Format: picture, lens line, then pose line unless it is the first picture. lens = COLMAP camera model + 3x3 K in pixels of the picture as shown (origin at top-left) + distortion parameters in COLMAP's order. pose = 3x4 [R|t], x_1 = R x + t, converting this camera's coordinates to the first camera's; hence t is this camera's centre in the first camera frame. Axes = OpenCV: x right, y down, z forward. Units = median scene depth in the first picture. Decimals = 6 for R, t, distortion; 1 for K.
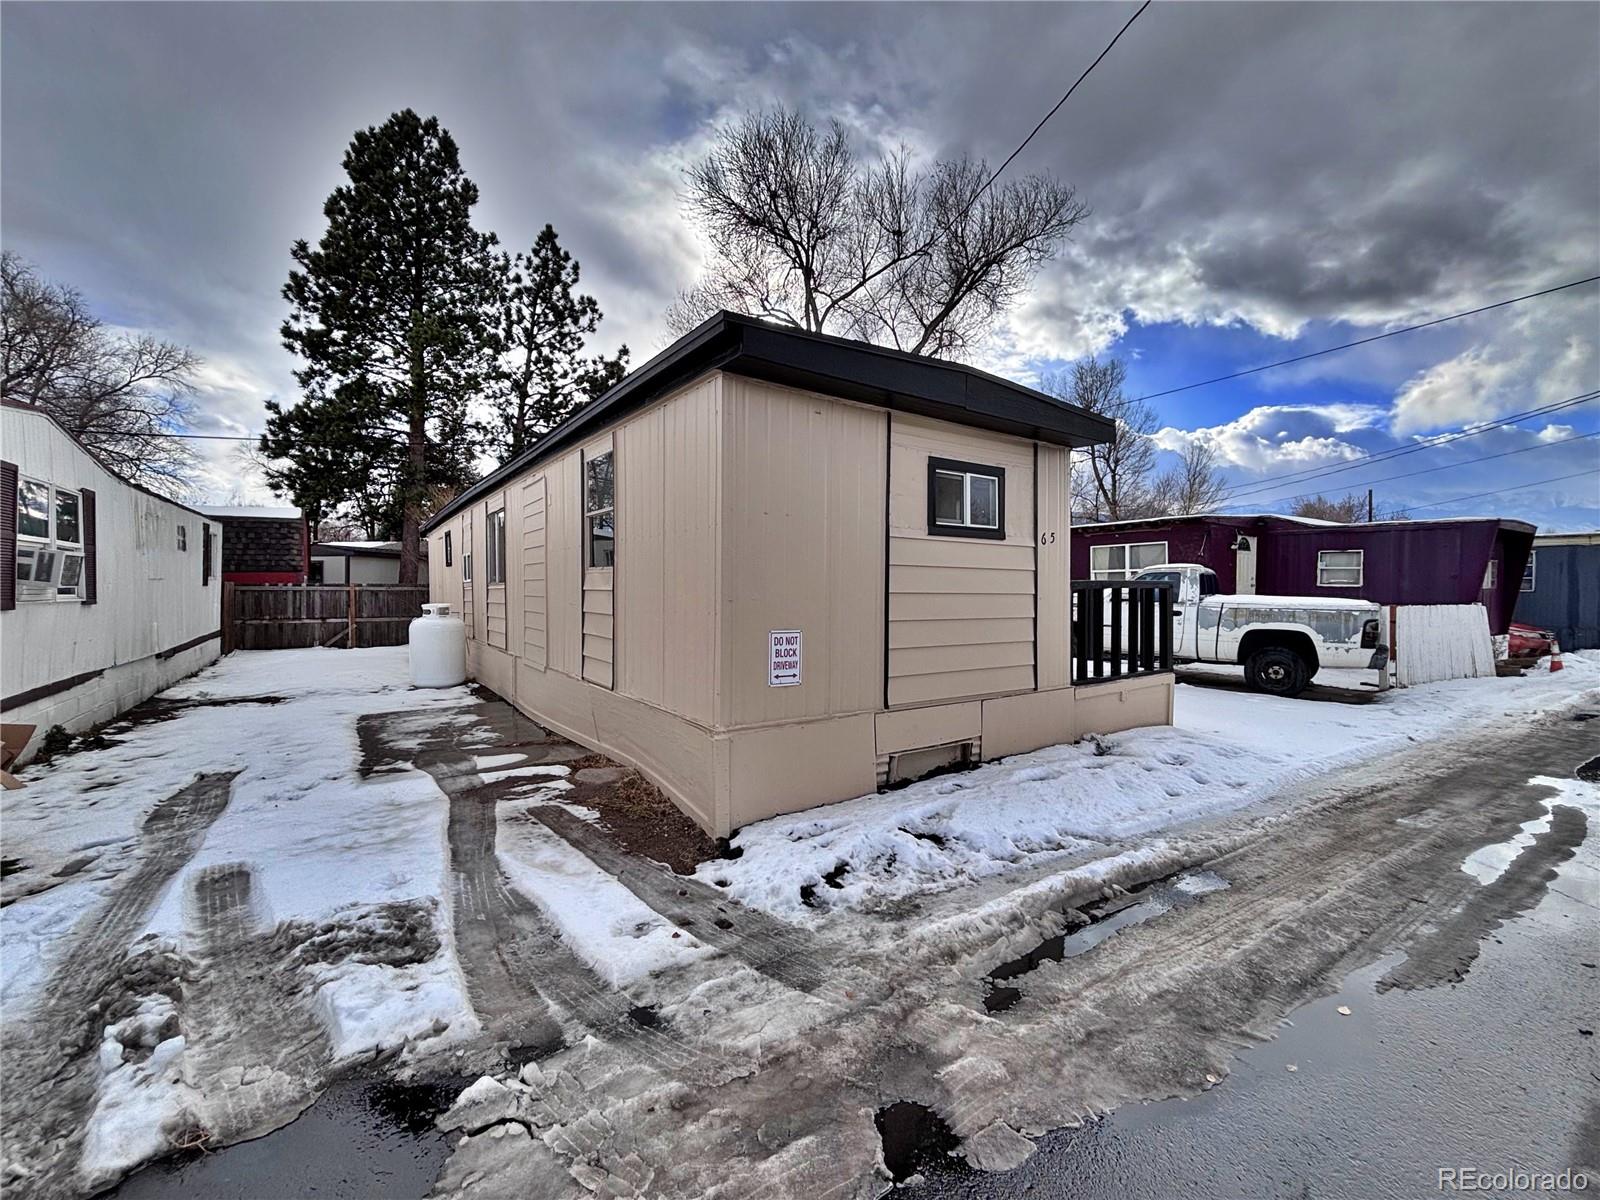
lens RADIAL K [[670.4, 0, 794.1], [0, 670.4, 594.8], [0, 0, 1]] dist [-0.001404, 0.002004]
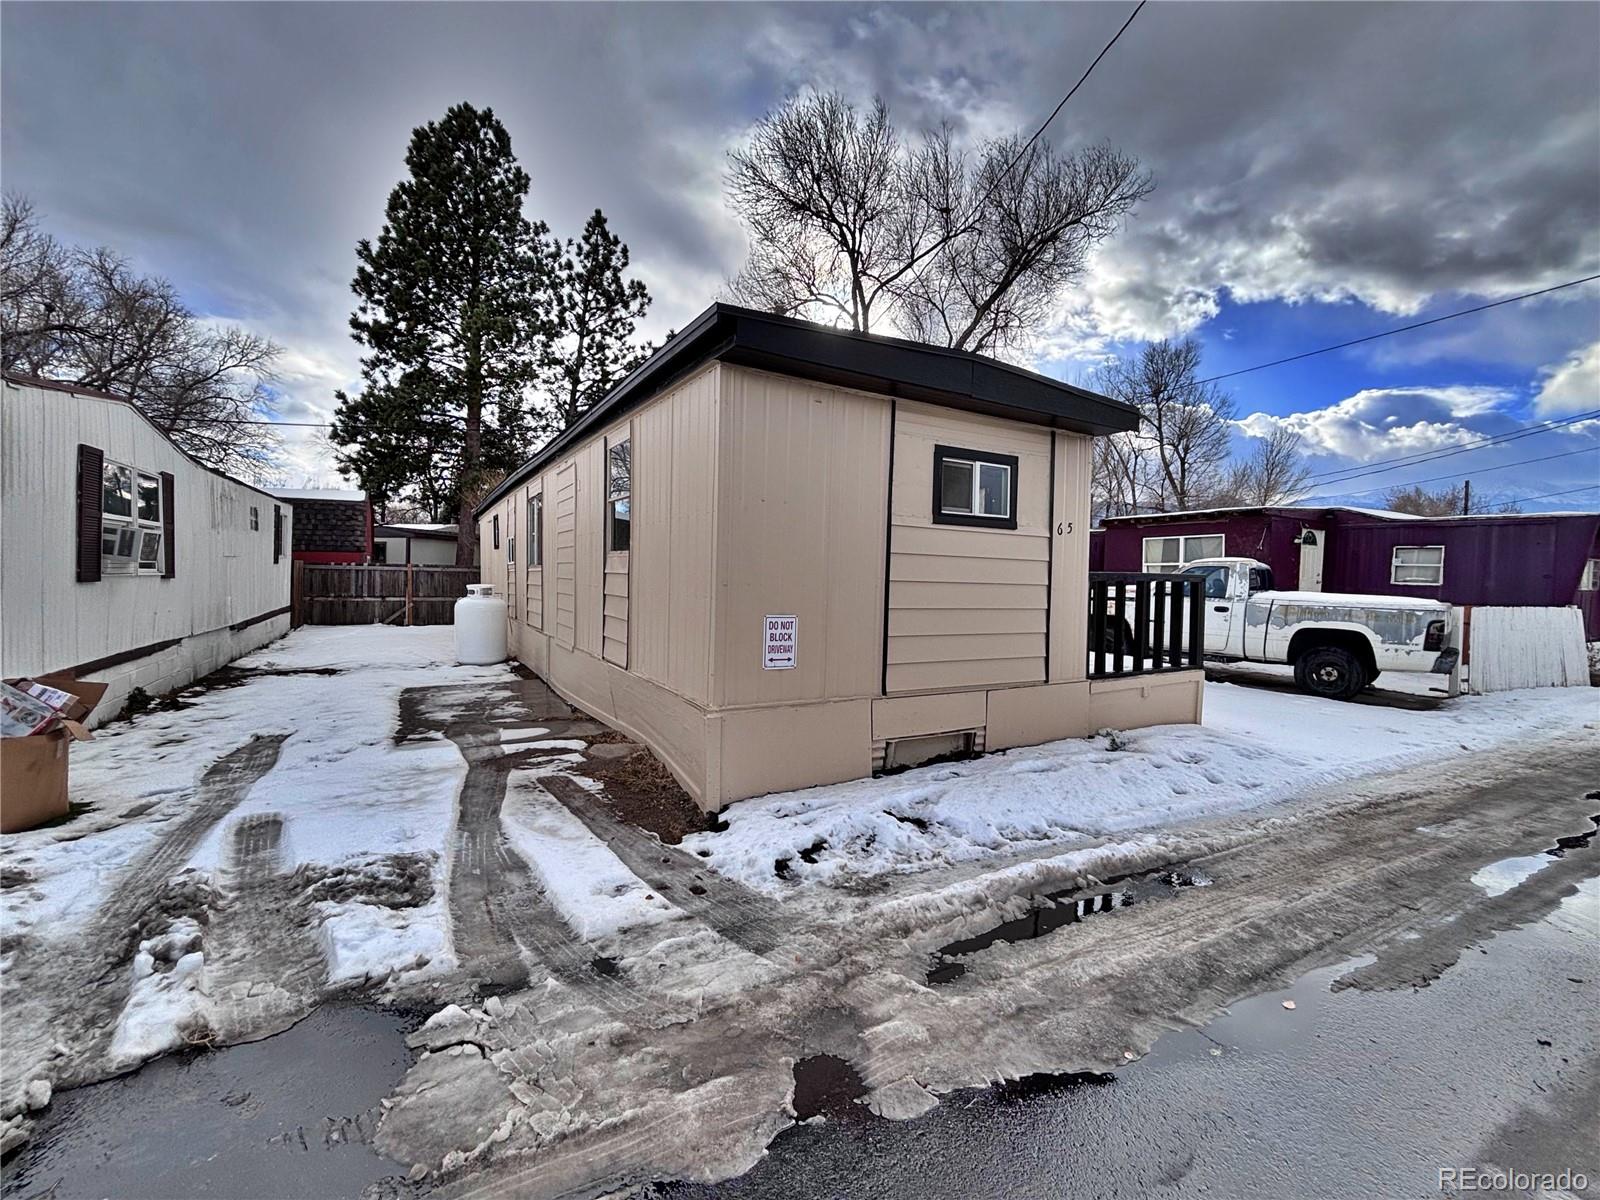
lens RADIAL K [[679.0, 0, 793.4], [0, 679.0, 599.9], [0, 0, 1]] dist [-0.005069, 0.004994]
pose [[0.996557, 0.021082, -0.080180, 0.064585], [-0.019070, 0.999486, 0.025781, 0.001974], [0.080682, -0.024163, 0.996447, -0.022023]]
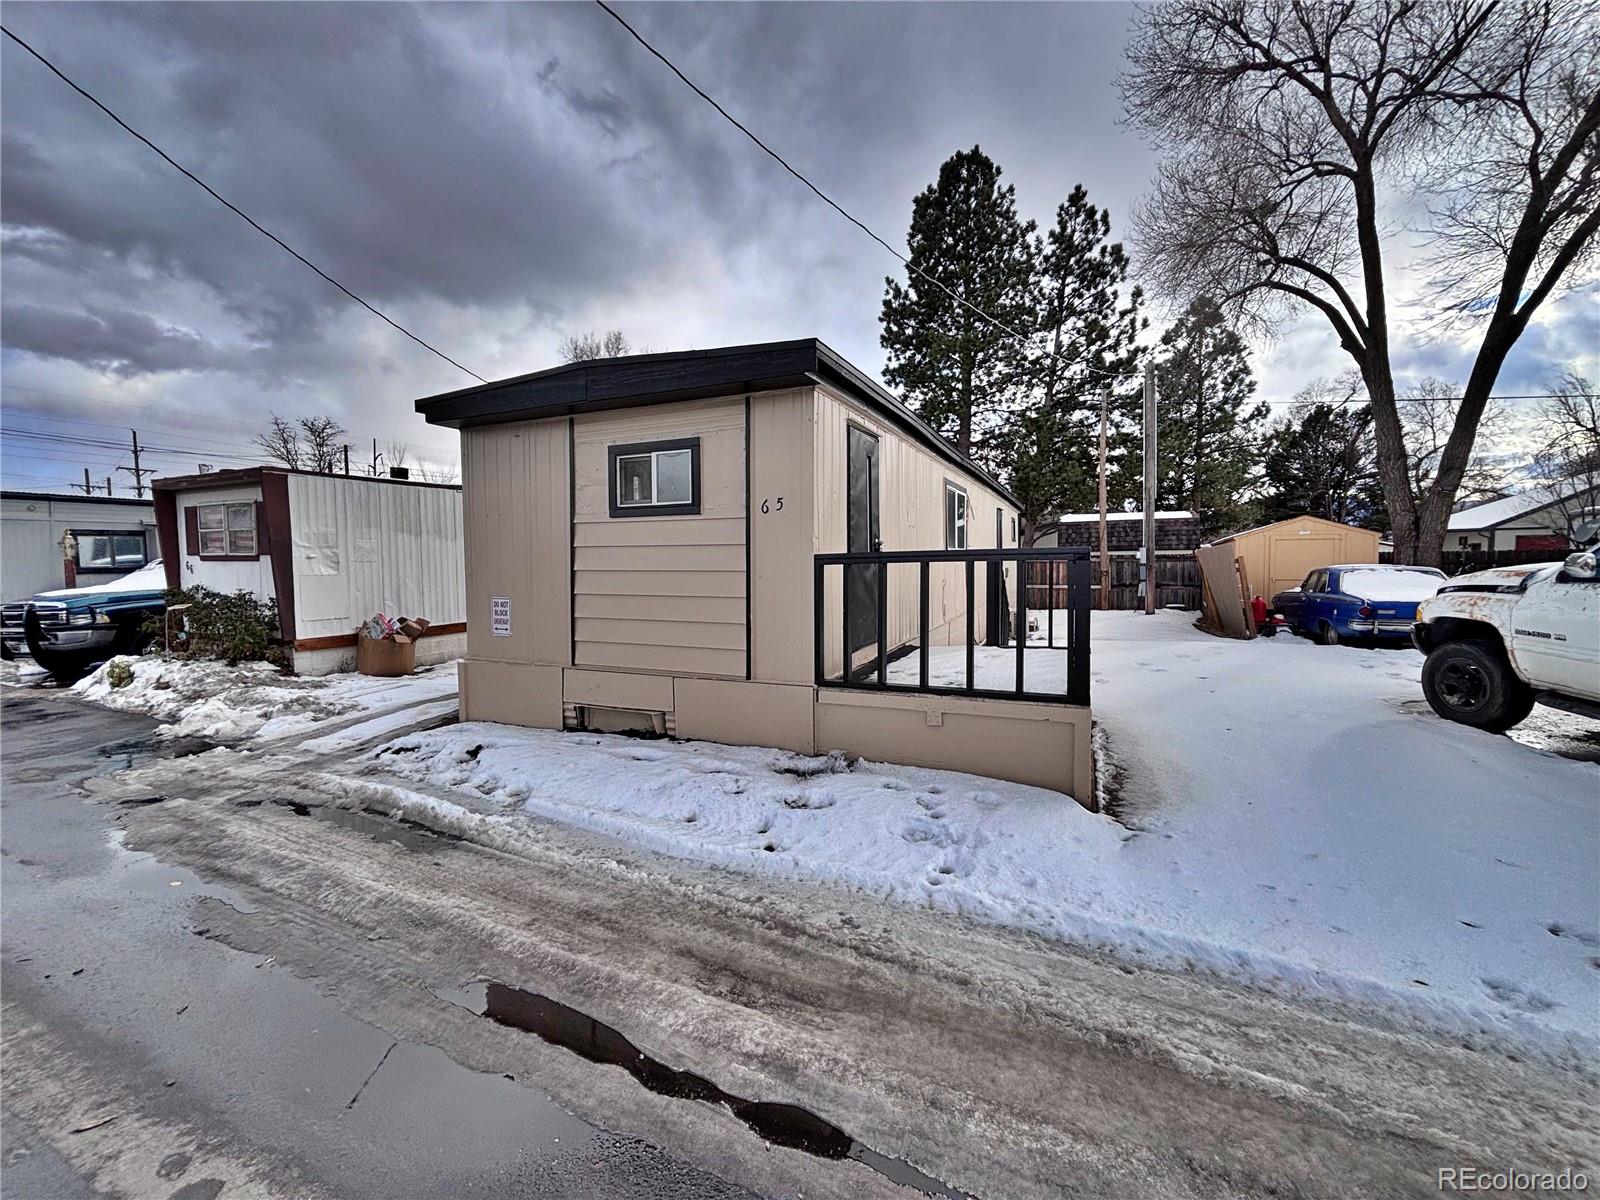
lens RADIAL K [[649.4, 0, 794.6], [0, 649.4, 600.6], [0, 0, 1]] dist [-0.000935, -0.000235]
pose [[0.508204, 0.044190, -0.860102, 1.092563], [0.004895, 0.998518, 0.054194, -0.008318], [0.861223, -0.031752, 0.507235, 0.607548]]
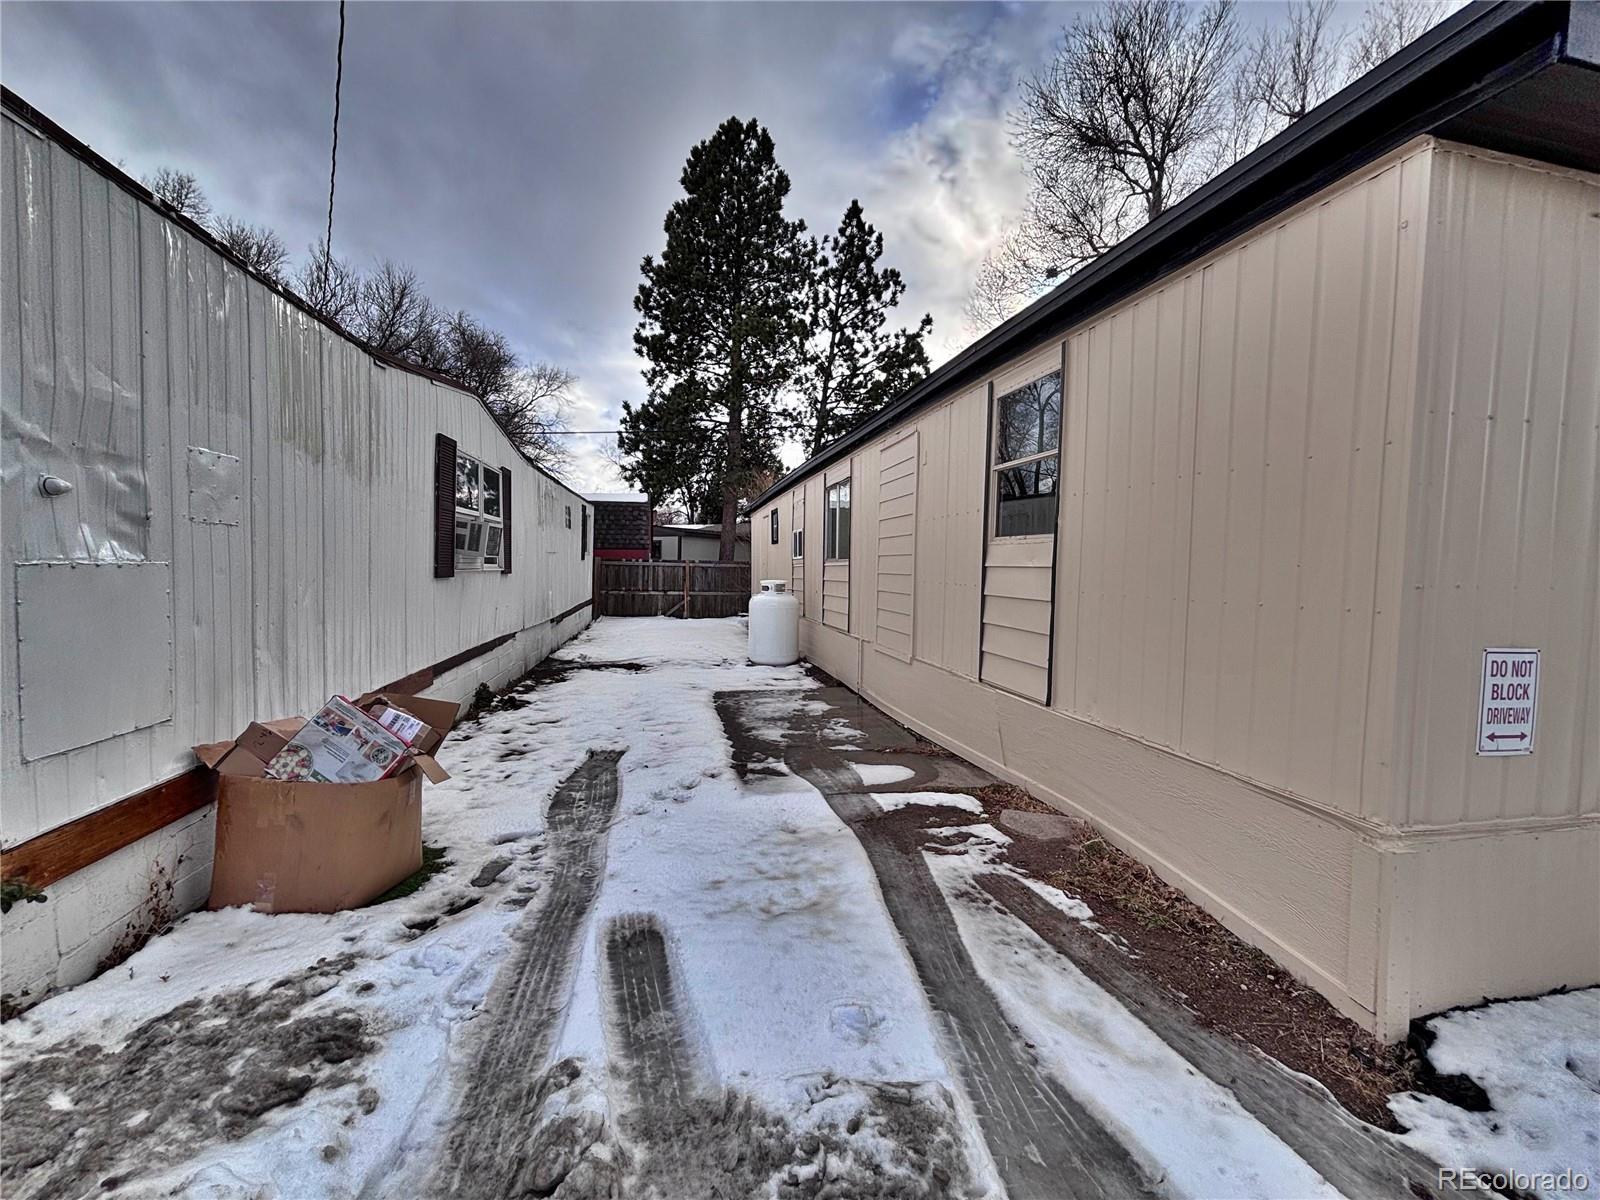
lens RADIAL K [[650.9, 0, 796.1], [0, 650.9, 601.3], [0, 0, 1]] dist [-0.000078, 0.000518]
pose [[0.923429, 0.035732, -0.382101, -0.242494], [-0.020884, 0.998859, 0.042939, 0.004616], [0.383200, -0.031672, 0.923122, 0.235418]]
